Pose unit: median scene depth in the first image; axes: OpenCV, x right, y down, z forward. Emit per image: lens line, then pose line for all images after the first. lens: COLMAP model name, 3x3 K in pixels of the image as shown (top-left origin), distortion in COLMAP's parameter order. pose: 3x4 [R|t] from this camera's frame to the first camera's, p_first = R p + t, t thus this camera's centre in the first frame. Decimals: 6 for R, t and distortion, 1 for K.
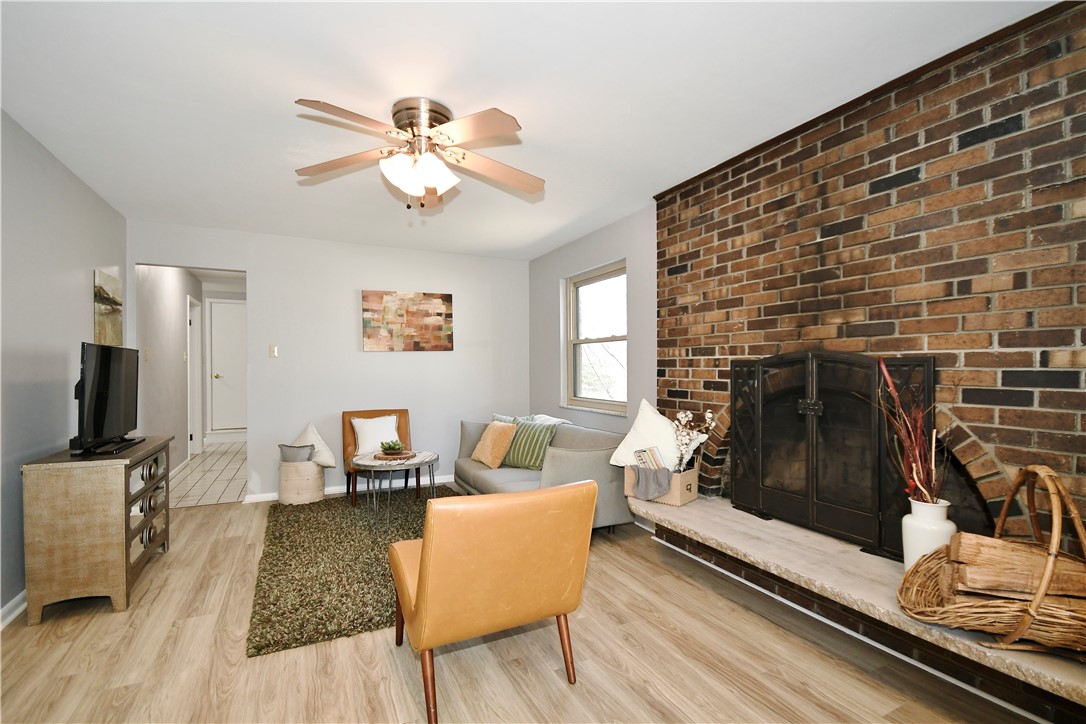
lens RADIAL K [[478.7, 0, 540.0], [0, 478.7, 369.3], [0, 0, 1]] dist [0.000701, -0.008068]
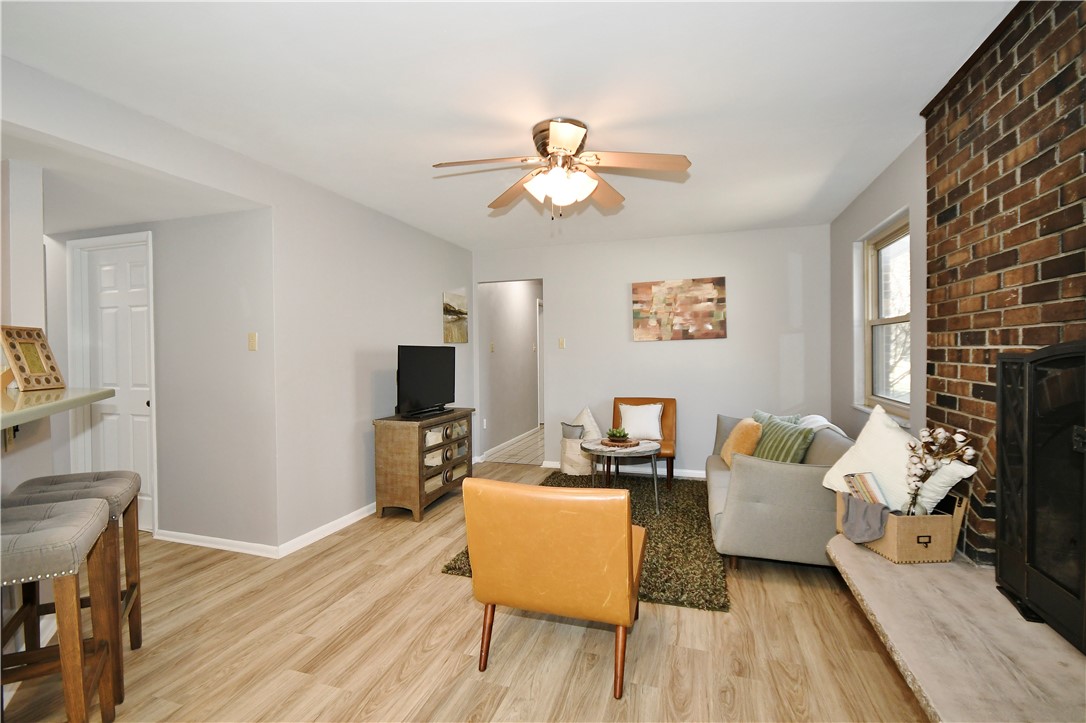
lens RADIAL K [[496.5, 0, 543.0], [0, 496.5, 361.5], [0, 0, 1]] dist [0.012337, -0.018352]
pose [[0.716361, 0.007230, -0.697693, 0.412880], [0.006500, 0.999834, 0.017035, -0.022011], [0.697700, -0.016739, 0.716195, 0.123601]]
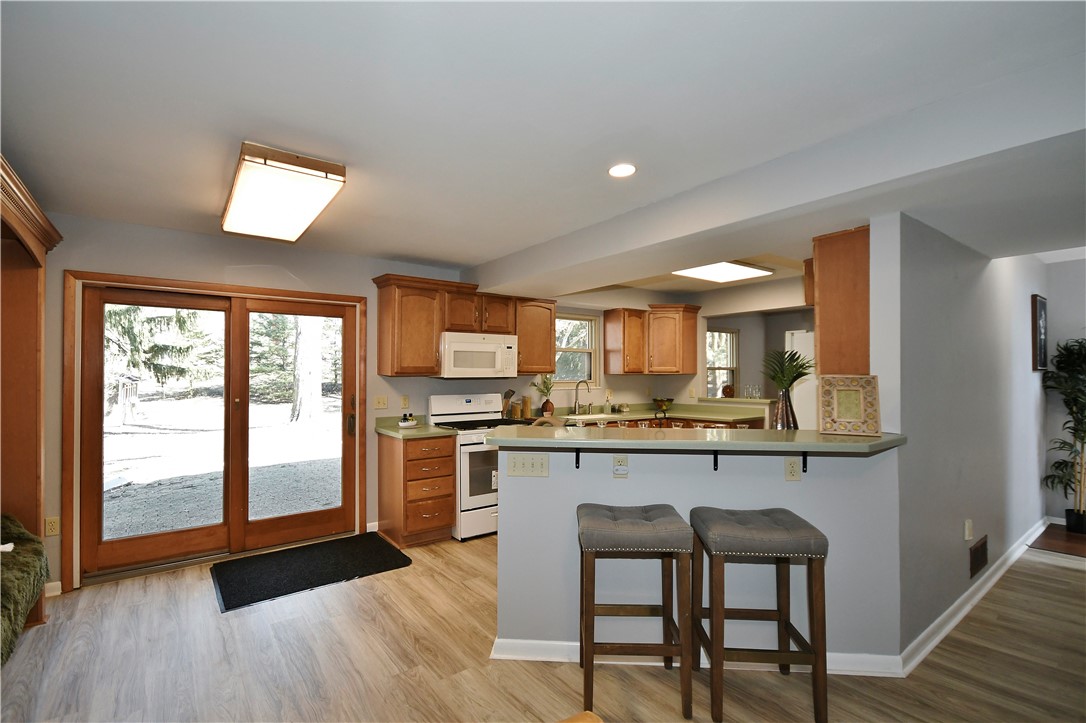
lens RADIAL K [[496.7, 0, 537.8], [0, 496.7, 368.7], [0, 0, 1]] dist [-0.003177, -0.000554]
pose [[-0.983525, -0.000825, -0.180769, -0.029879], [-0.000112, 0.999992, -0.003949, -0.075770], [0.180771, -0.003864, -0.983518, 0.841968]]
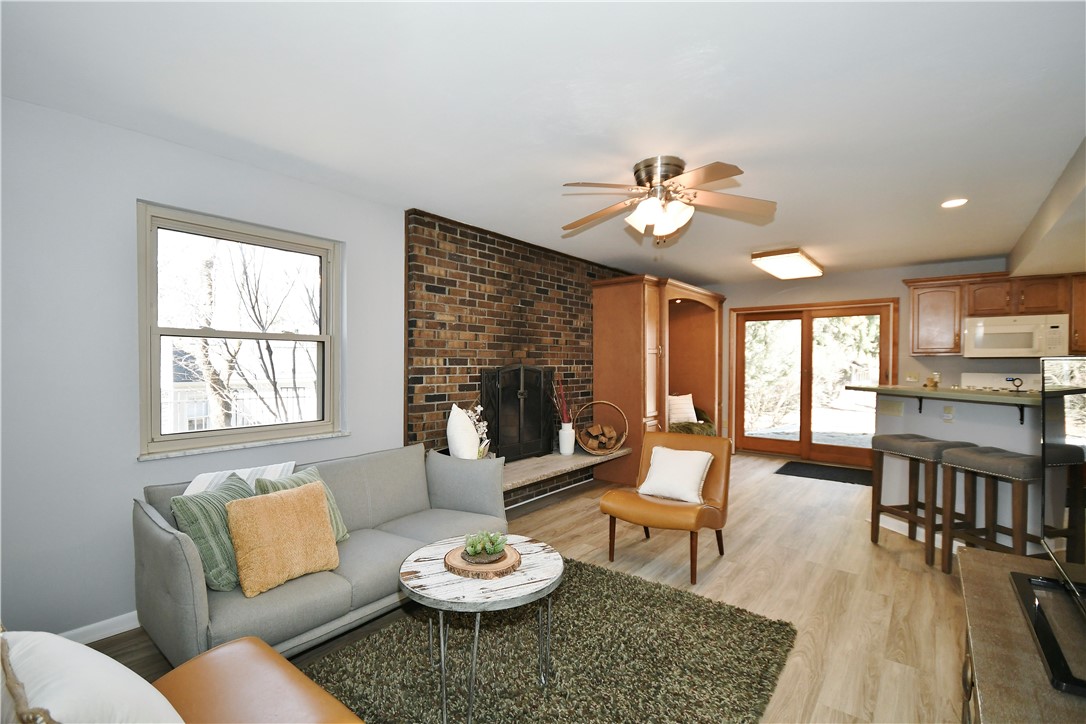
lens RADIAL K [[478.7, 0, 540.0], [0, 478.7, 369.3], [0, 0, 1]] dist [0.000701, -0.008068]
pose [[-0.416127, -0.013599, 0.909205, -0.960115], [0.000791, 0.999882, 0.015318, -0.038241], [-0.909306, 0.007093, -0.416067, 1.402873]]
